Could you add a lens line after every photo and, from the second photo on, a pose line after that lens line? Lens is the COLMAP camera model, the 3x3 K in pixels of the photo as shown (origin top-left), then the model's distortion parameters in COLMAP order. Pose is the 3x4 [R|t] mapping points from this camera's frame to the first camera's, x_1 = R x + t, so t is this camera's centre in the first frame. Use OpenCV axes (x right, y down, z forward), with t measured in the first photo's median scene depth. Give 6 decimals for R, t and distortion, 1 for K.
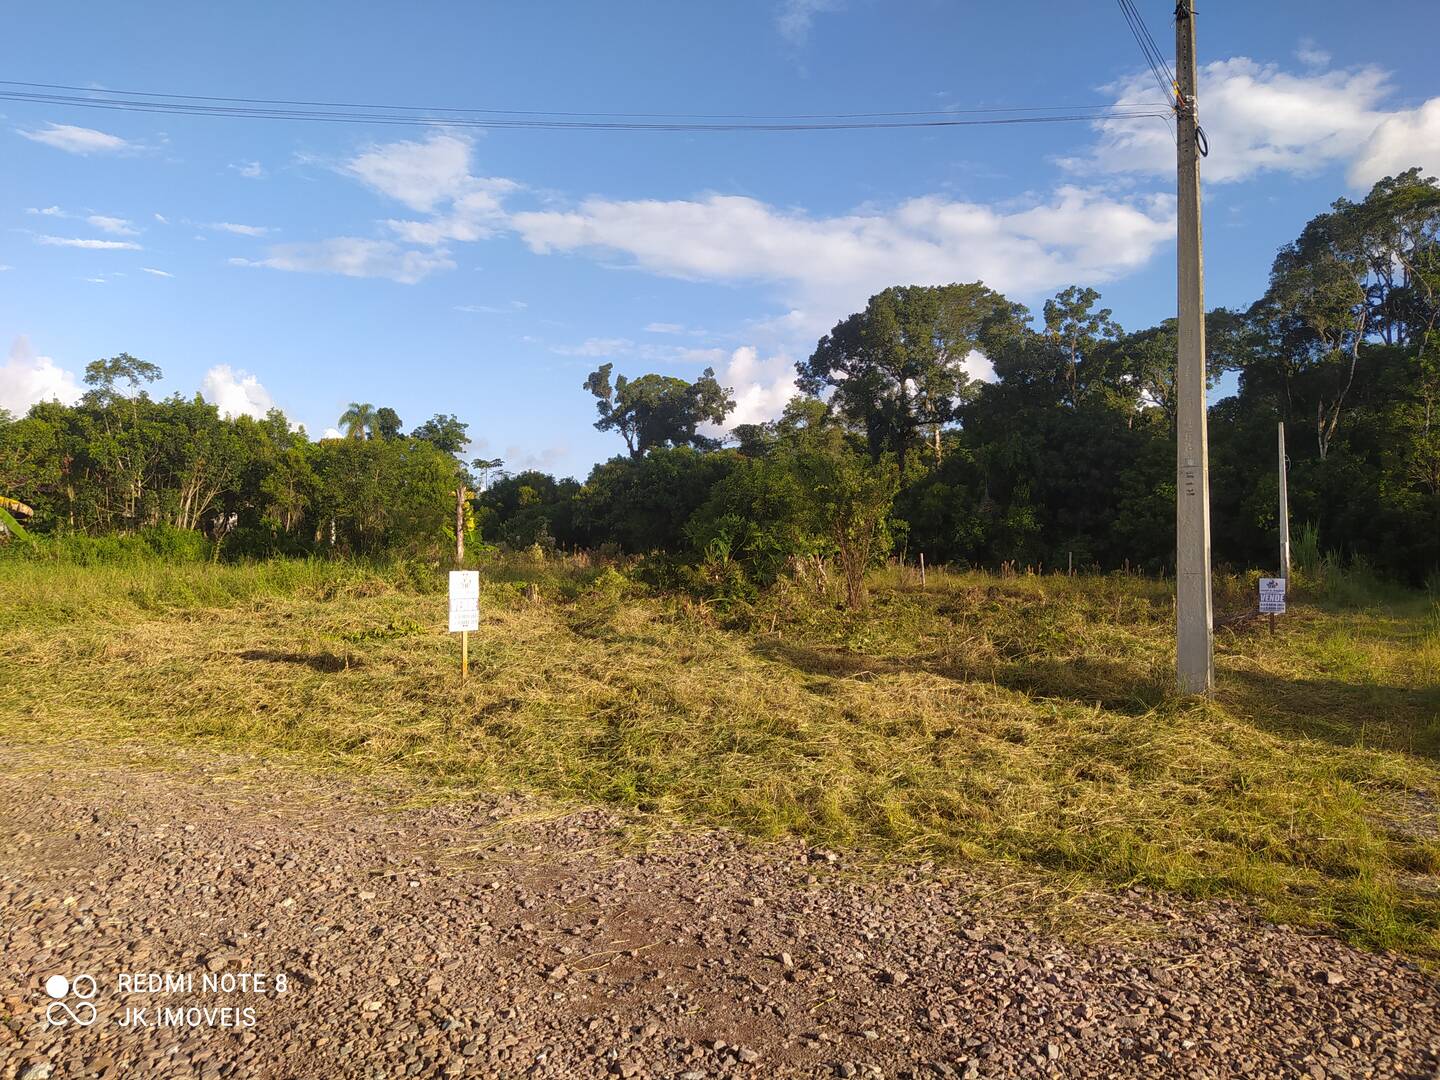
lens RADIAL K [[1069.0, 0, 709.4], [0, 1069.0, 518.3], [0, 0, 1]] dist [0.091012, -0.162307]
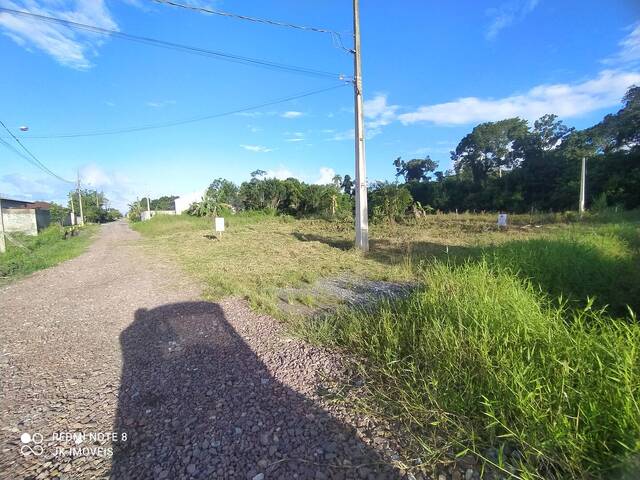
lens RADIAL K [[284.7, 0, 324.1], [0, 284.7, 241.0], [0, 0, 1]] dist [-0.001585, -0.000205]
pose [[0.905190, 0.016976, -0.424668, 0.124514], [0.040963, 0.991066, 0.126930, 0.001429], [0.423029, -0.132291, 0.896407, 0.017478]]
